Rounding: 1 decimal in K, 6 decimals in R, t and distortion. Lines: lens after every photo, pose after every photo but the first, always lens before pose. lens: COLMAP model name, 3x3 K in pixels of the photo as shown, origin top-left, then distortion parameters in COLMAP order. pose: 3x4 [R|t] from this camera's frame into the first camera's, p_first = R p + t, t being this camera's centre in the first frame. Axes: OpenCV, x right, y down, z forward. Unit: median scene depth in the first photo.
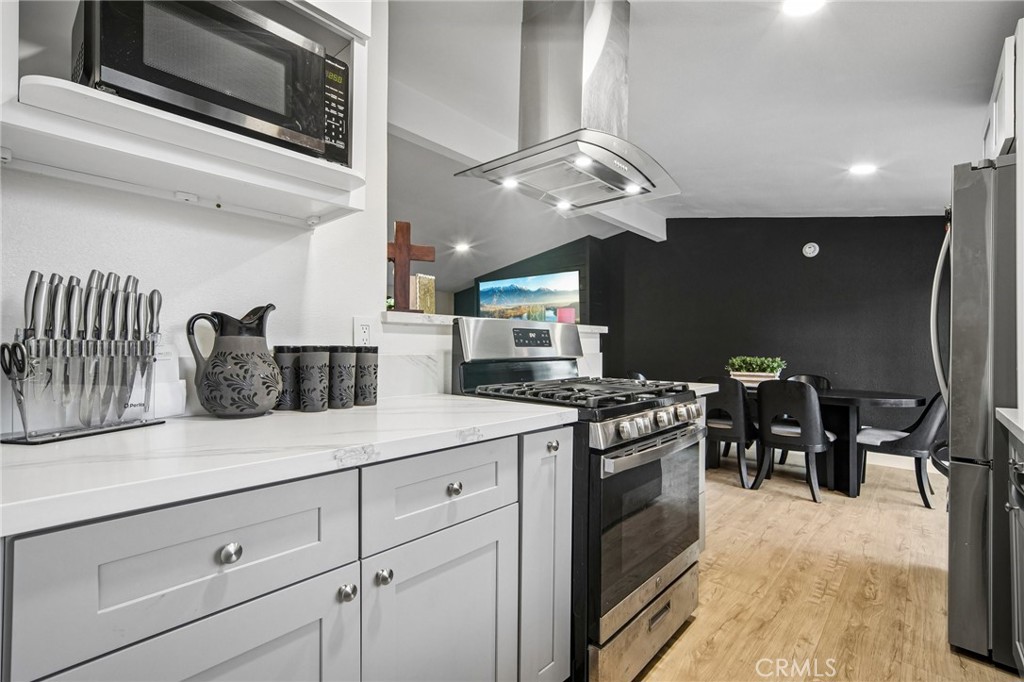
lens RADIAL K [[458.6, 0, 507.3], [0, 458.6, 338.6], [0, 0, 1]] dist [-0.002287, 0.000174]
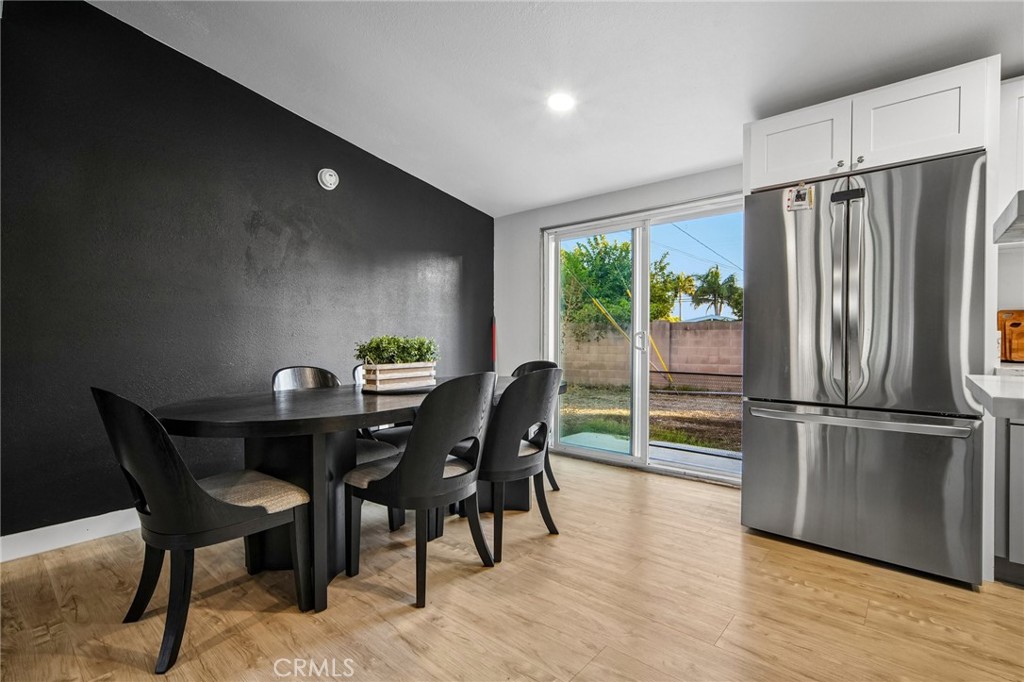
lens RADIAL K [[470.5, 0, 514.0], [0, 470.5, 347.6], [0, 0, 1]] dist [-0.006441, 0.000890]
pose [[-0.033848, -0.034170, 0.998843, -0.100151], [-0.032938, 0.998911, 0.033056, 0.052975], [-0.998884, -0.031781, -0.034937, 1.604812]]
